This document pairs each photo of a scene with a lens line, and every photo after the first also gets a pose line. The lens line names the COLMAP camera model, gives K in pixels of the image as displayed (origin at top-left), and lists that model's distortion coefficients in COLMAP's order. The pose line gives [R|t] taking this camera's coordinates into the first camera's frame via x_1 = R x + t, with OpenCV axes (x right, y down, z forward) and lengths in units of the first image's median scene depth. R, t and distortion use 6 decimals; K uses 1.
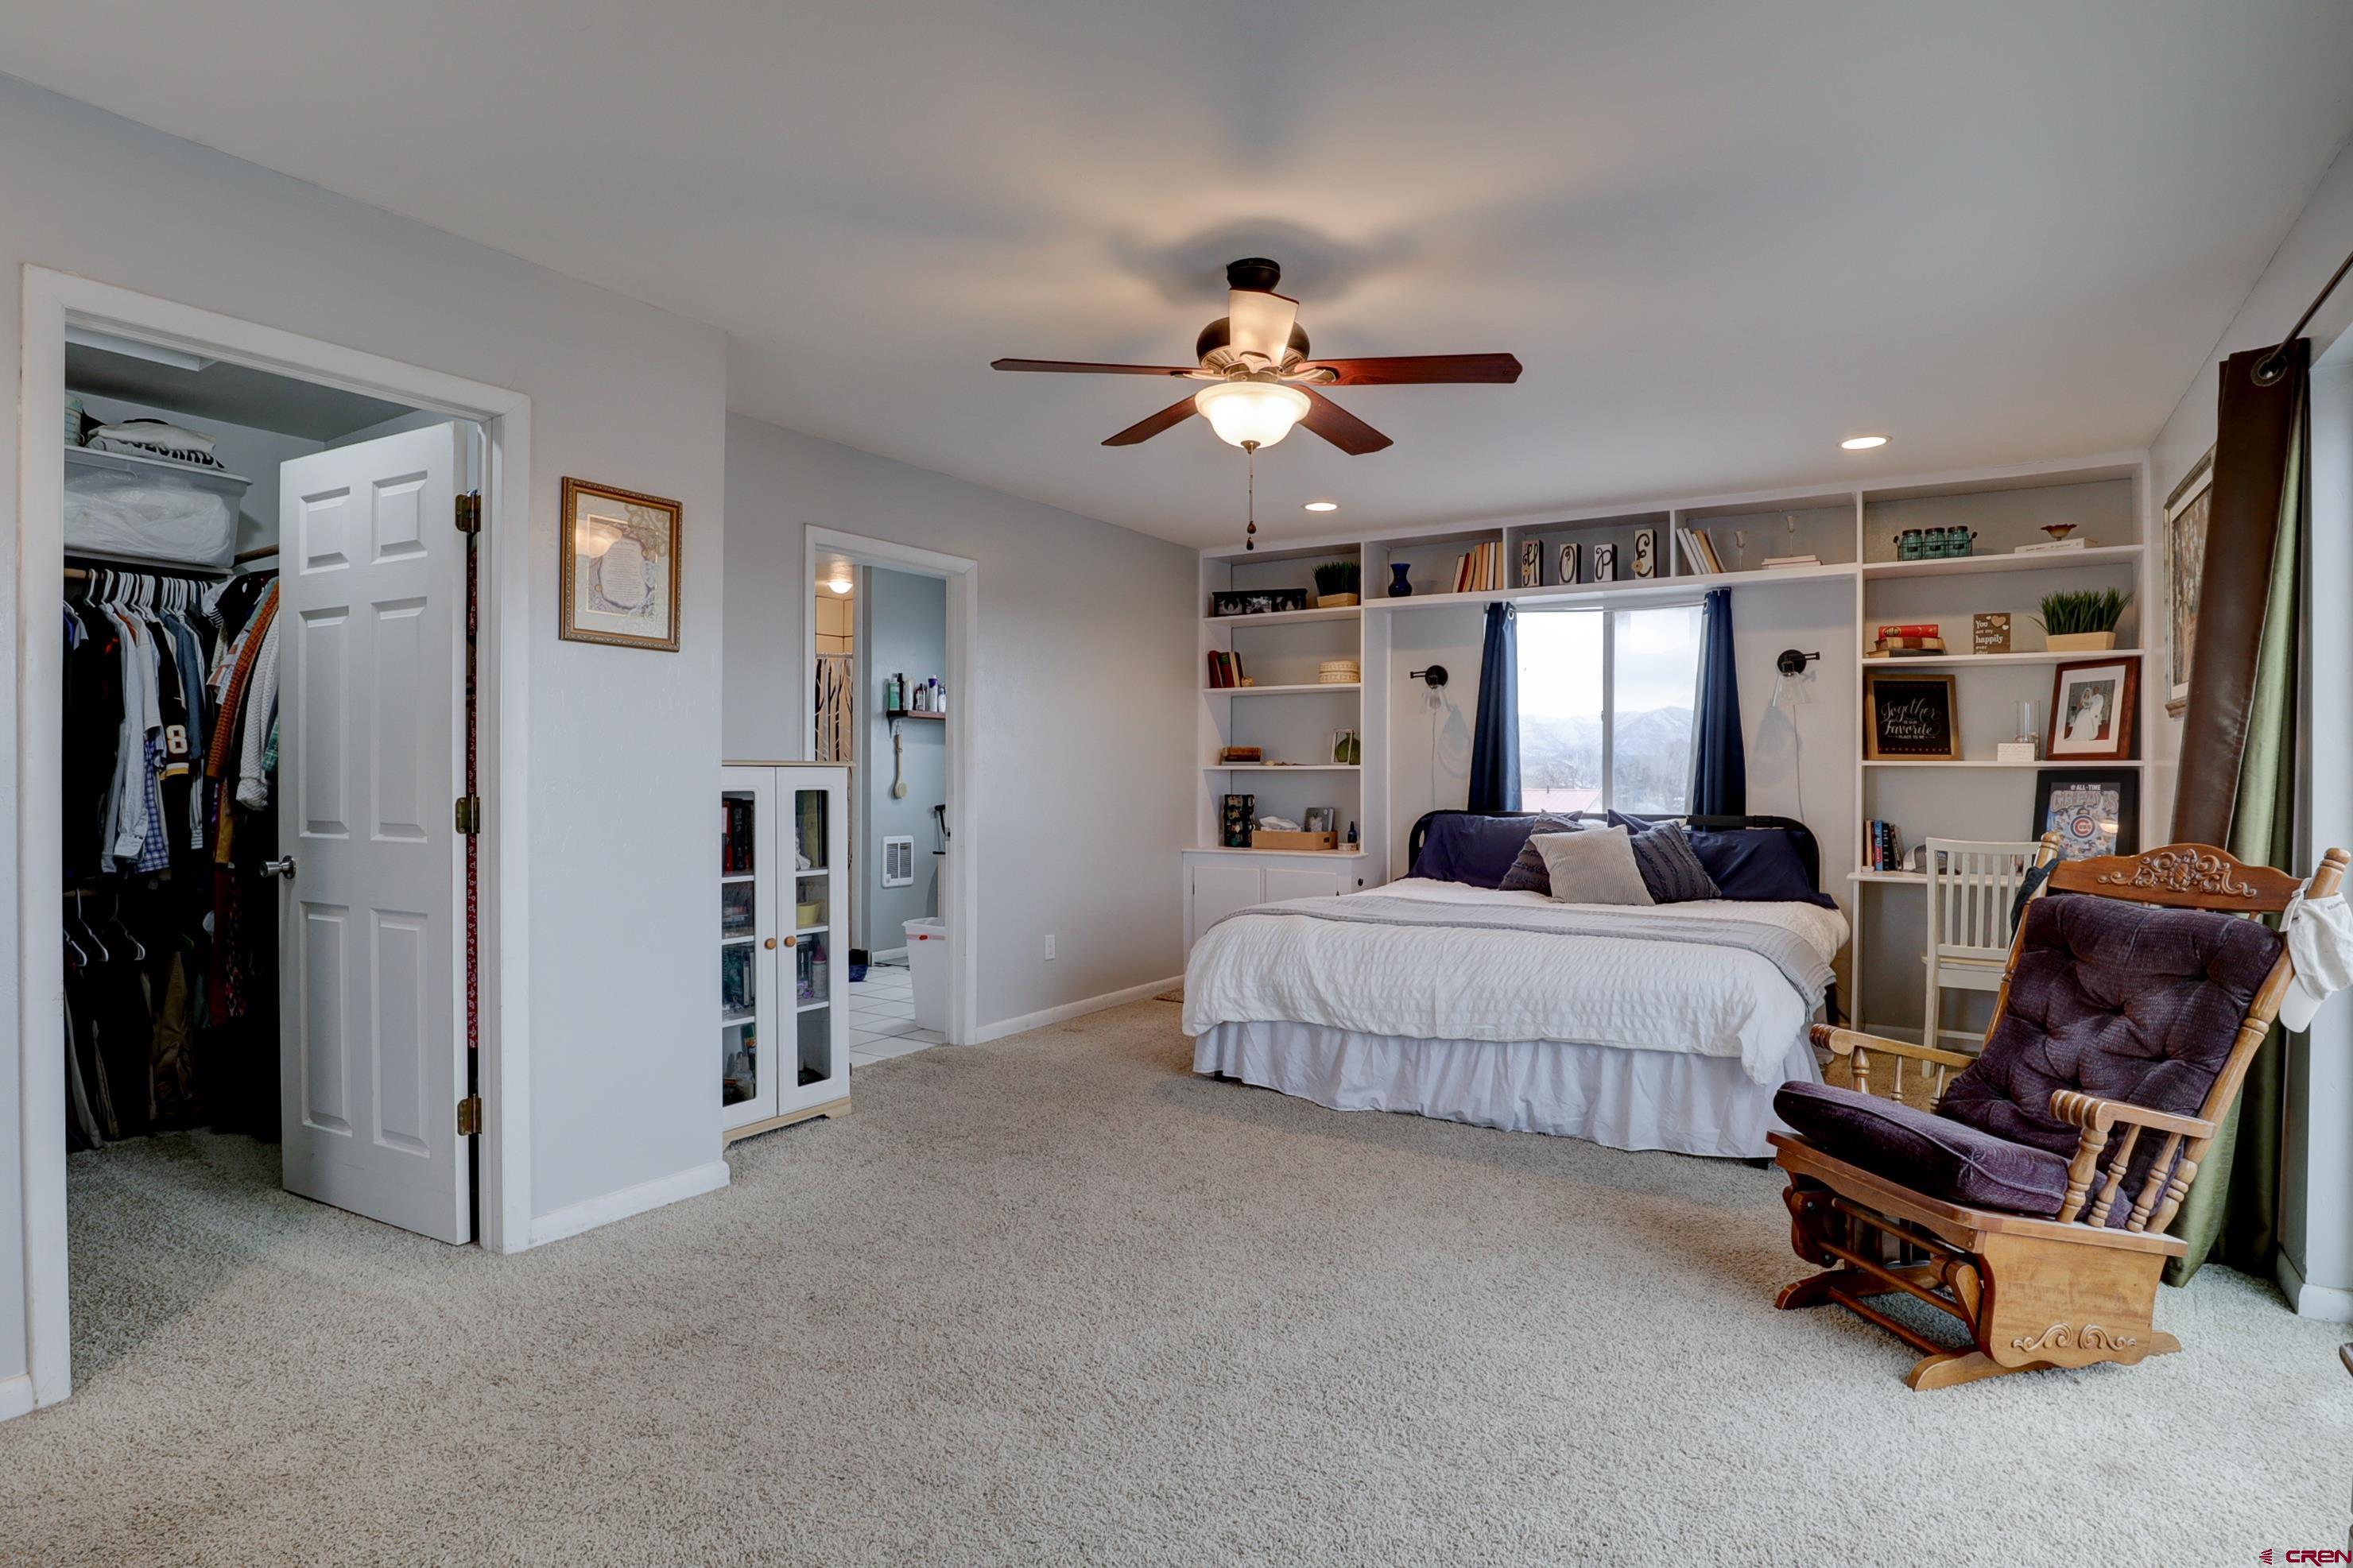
lens RADIAL K [[1190.4, 0, 1176.5], [0, 1190.4, 784.0], [0, 0, 1]] dist [-0.043209, 0.011989]
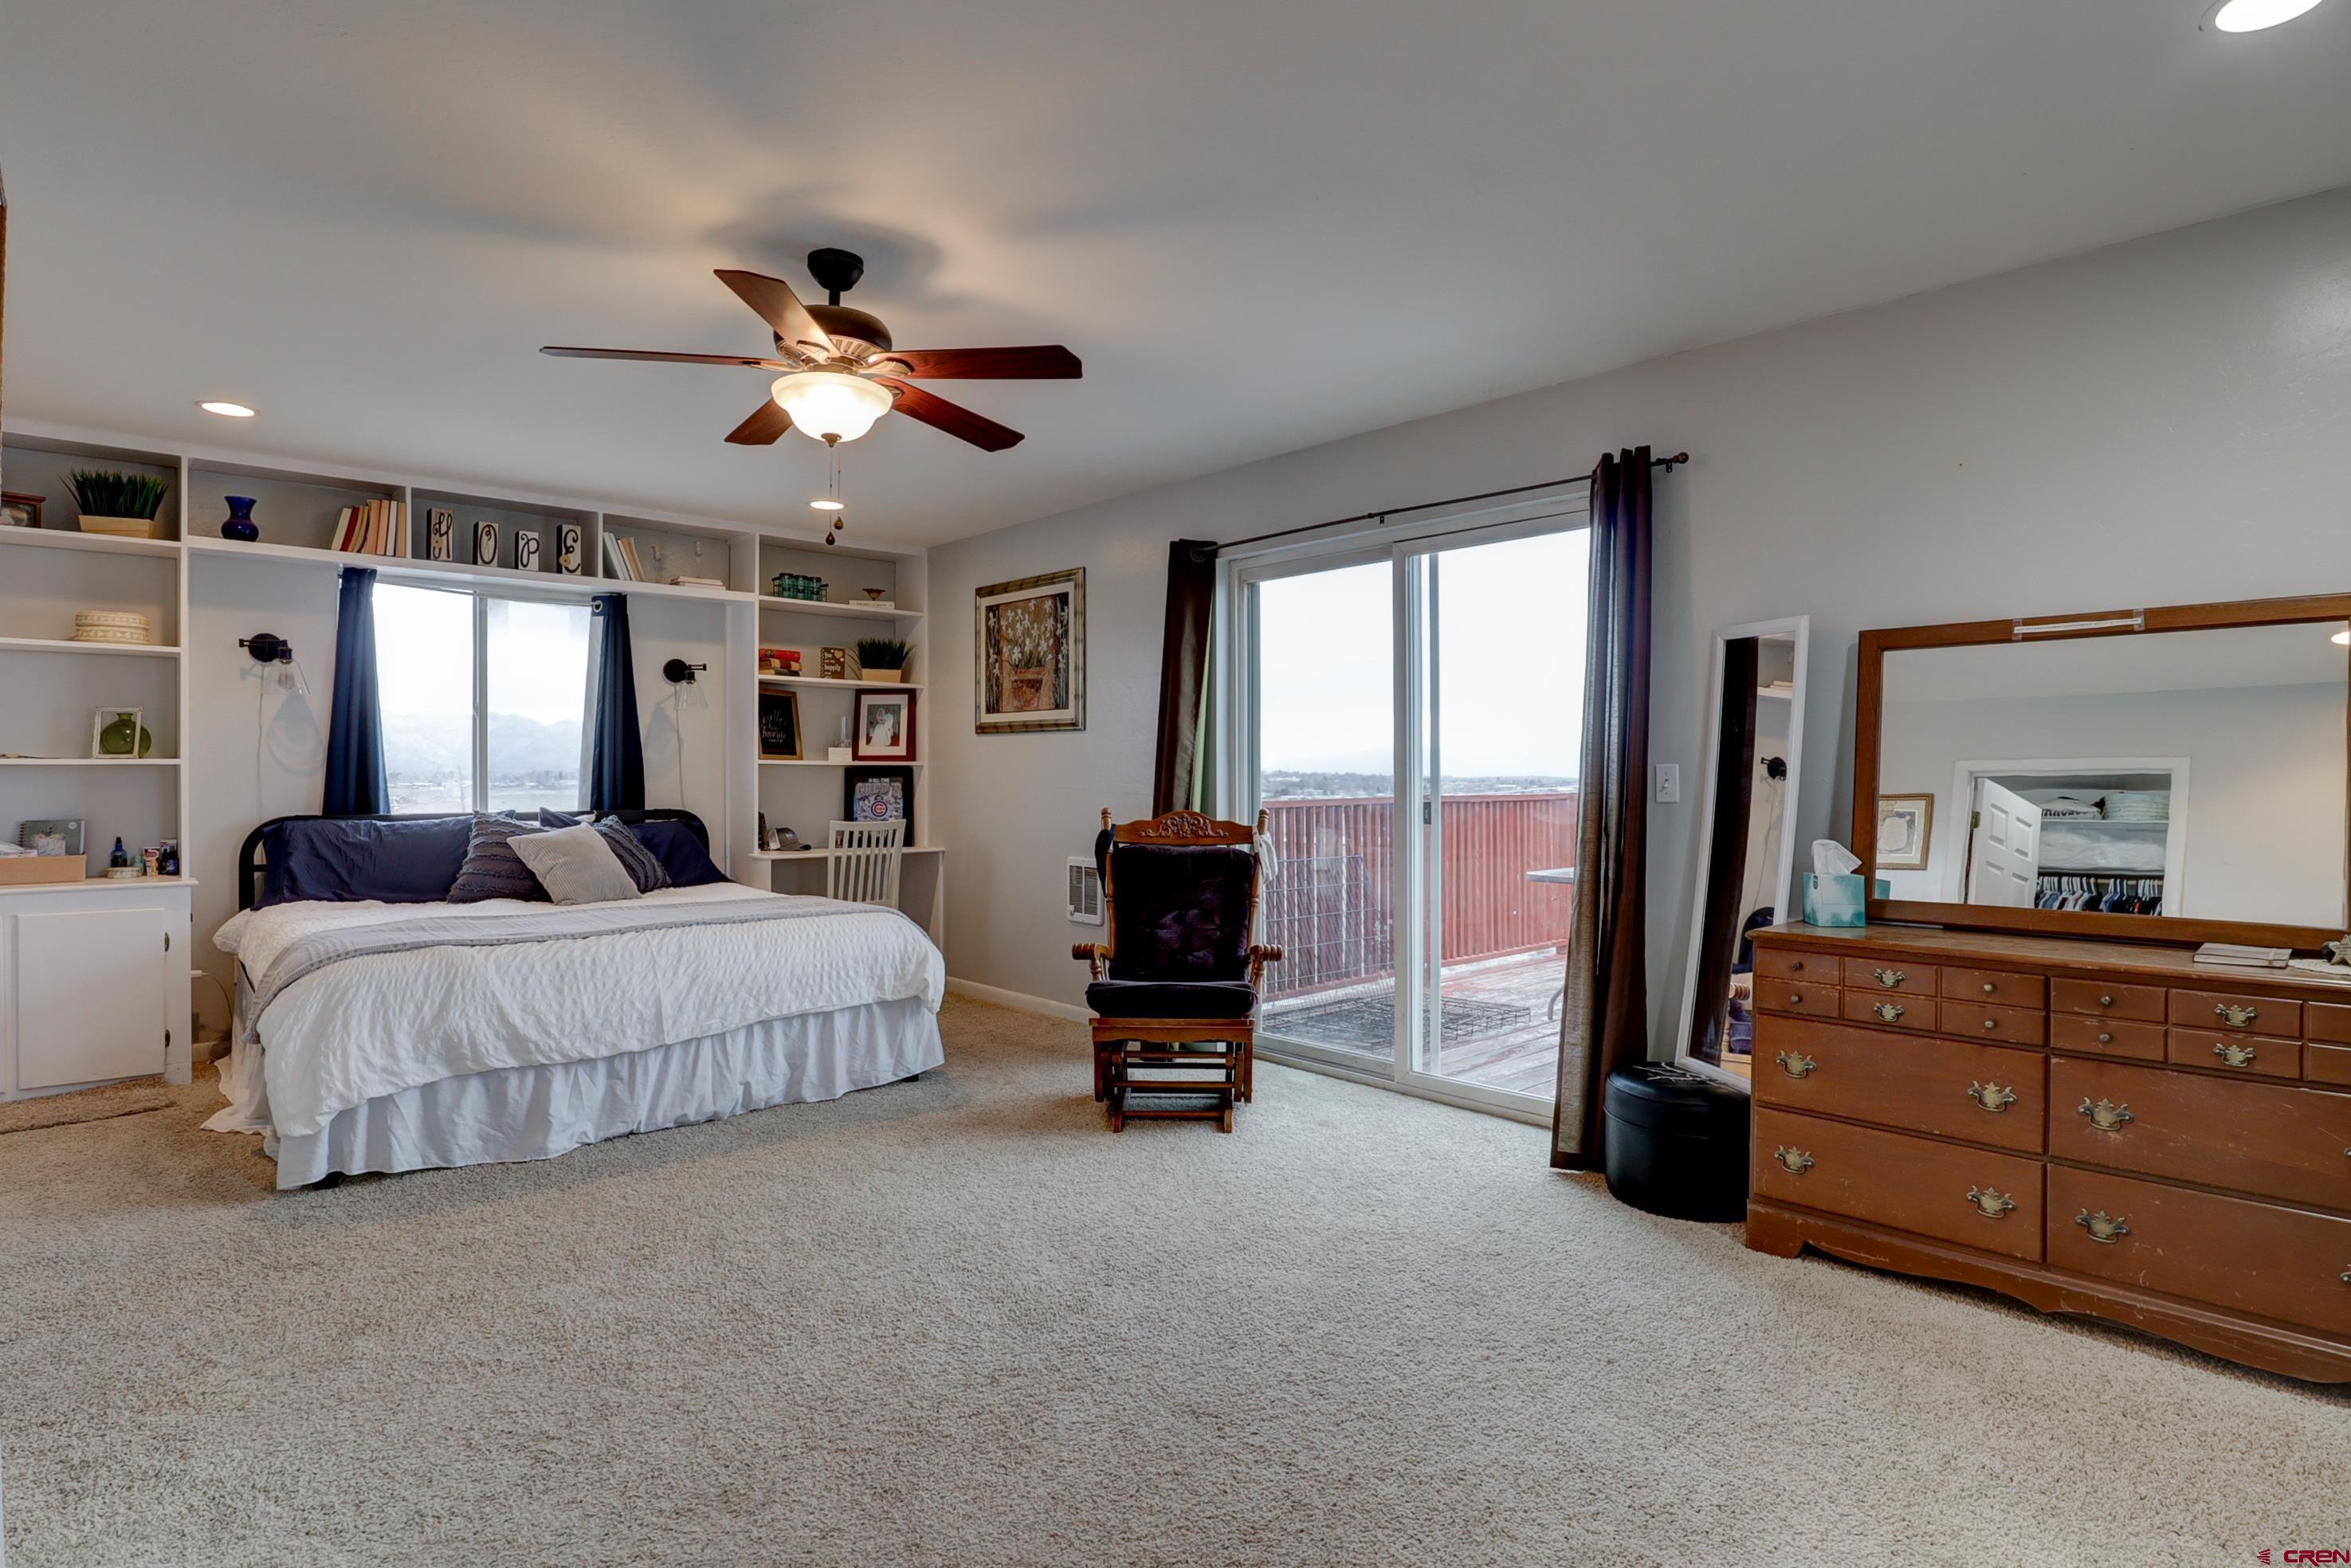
lens RADIAL K [[1189.4, 0, 1175.5], [0, 1189.4, 784.0], [0, 0, 1]] dist [-0.043209, 0.011989]
pose [[0.272964, -0.011225, 0.961959, -0.492526], [0.007106, 0.999928, 0.009652, -0.003982], [-0.961998, 0.004201, 0.273025, 0.282225]]
